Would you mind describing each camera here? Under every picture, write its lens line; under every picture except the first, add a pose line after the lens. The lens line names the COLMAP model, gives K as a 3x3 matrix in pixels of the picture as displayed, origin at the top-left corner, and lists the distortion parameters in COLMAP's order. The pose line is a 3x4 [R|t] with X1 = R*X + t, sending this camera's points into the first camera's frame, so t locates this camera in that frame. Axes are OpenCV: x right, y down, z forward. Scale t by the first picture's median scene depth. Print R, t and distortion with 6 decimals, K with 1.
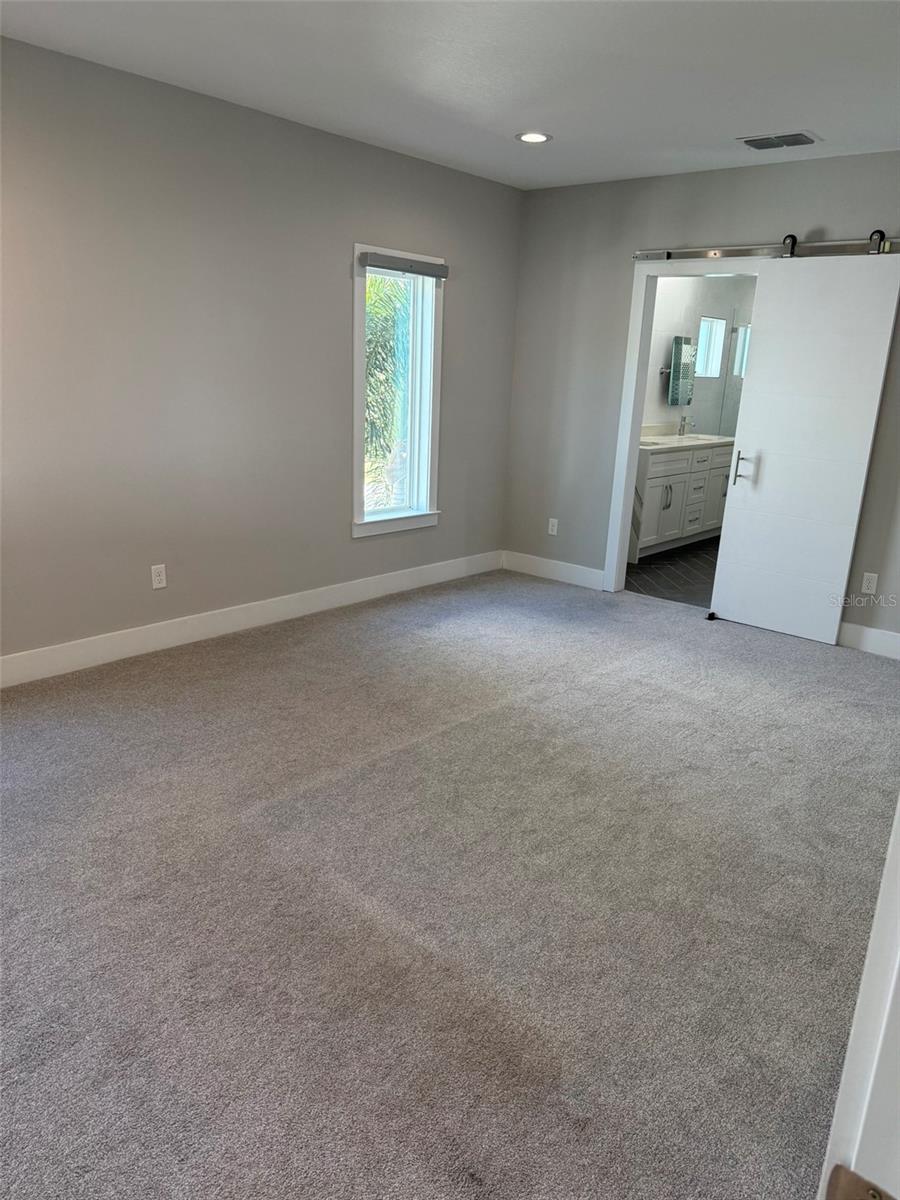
lens RADIAL K [[845.4, 0, 449.6], [0, 845.4, 601.1], [0, 0, 1]] dist [0.052092, -0.068758]
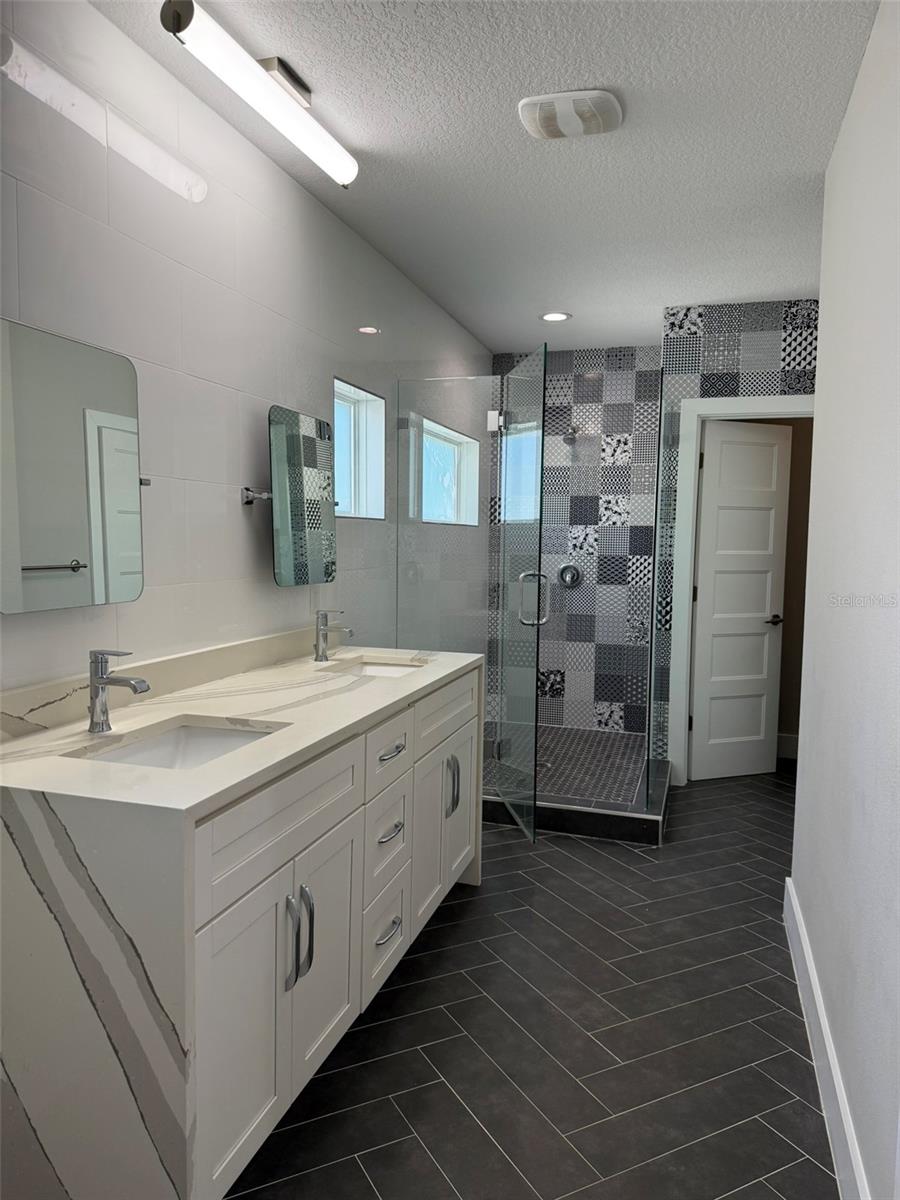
lens RADIAL K [[845.4, 0, 441.3], [0, 845.4, 609.6], [0, 0, 1]] dist [0.052092, -0.068758]
pose [[0.917962, -0.066678, 0.391023, 0.163775], [0.137241, 0.978277, -0.155368, -0.141318], [-0.372169, 0.196287, 0.907172, 0.590071]]
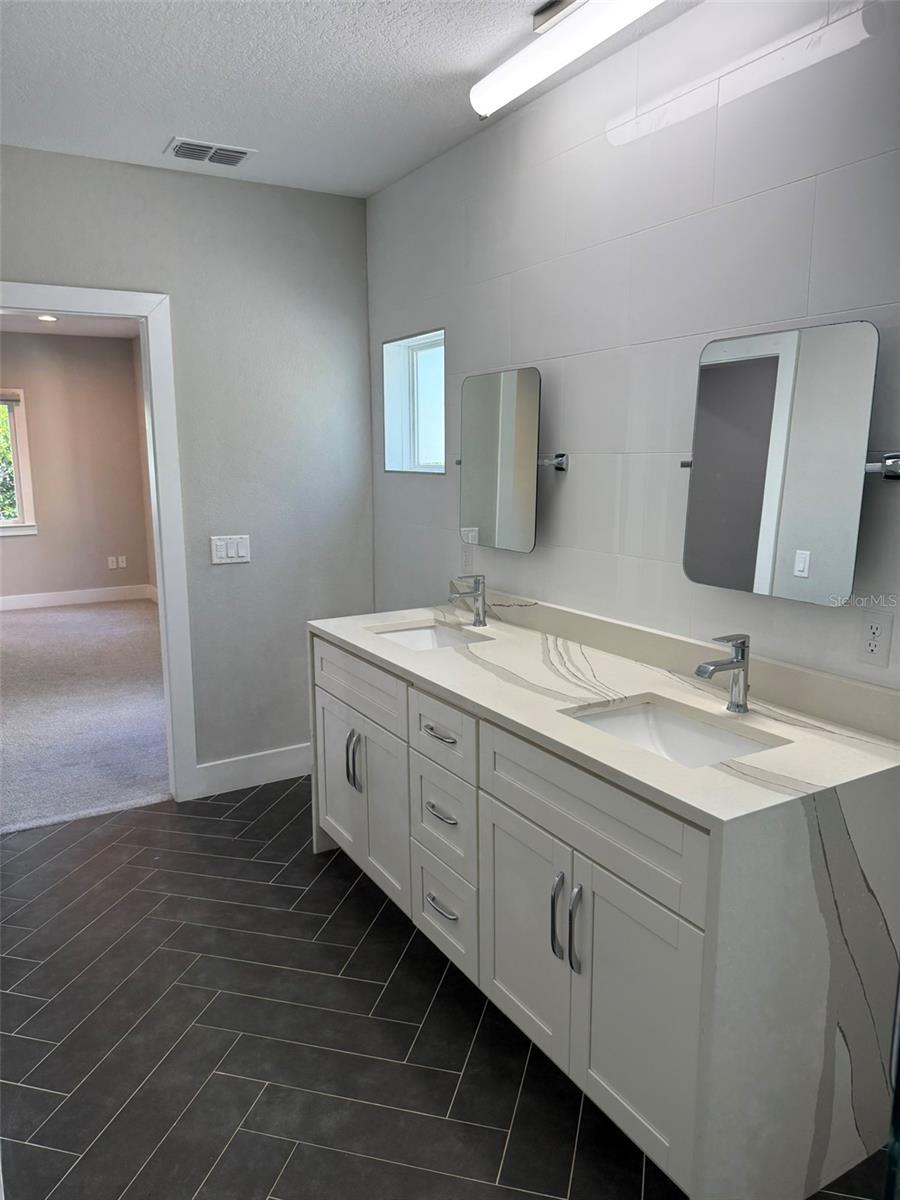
lens RADIAL K [[845.4, 0, 443.9], [0, 845.4, 612.7], [0, 0, 1]] dist [0.052092, -0.068758]
pose [[-0.320518, 0.125589, -0.938880, 0.492921], [-0.271065, 0.937562, 0.217949, -0.229252], [0.907630, 0.324355, -0.266462, 0.913786]]
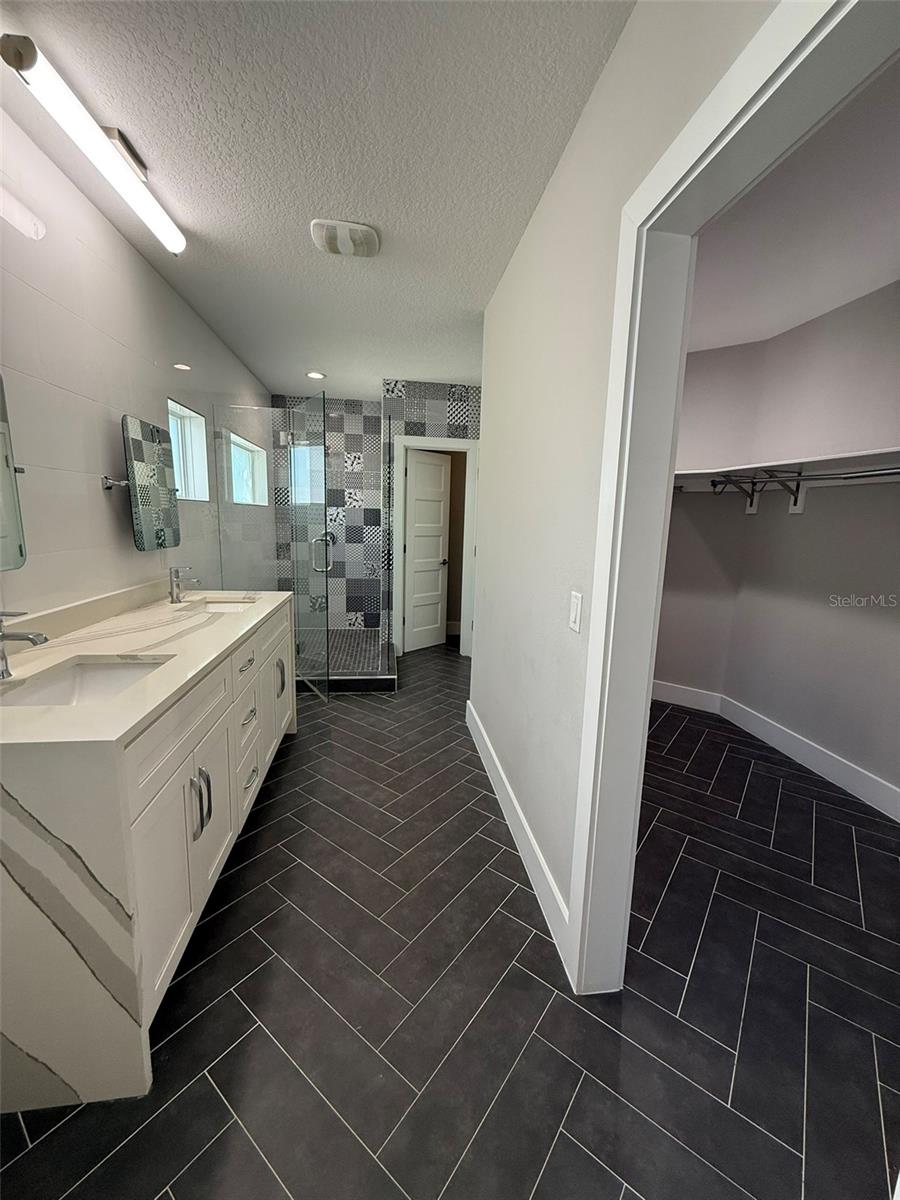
lens RADIAL K [[479.1, 0, 450.2], [0, 479.1, 599.3], [0, 0, 1]] dist [0.000213, -0.000333]
pose [[0.663277, -0.153203, 0.732525, 0.153877], [0.209826, 0.977632, 0.014475, -0.154040], [-0.718357, 0.144102, 0.680586, 0.622088]]
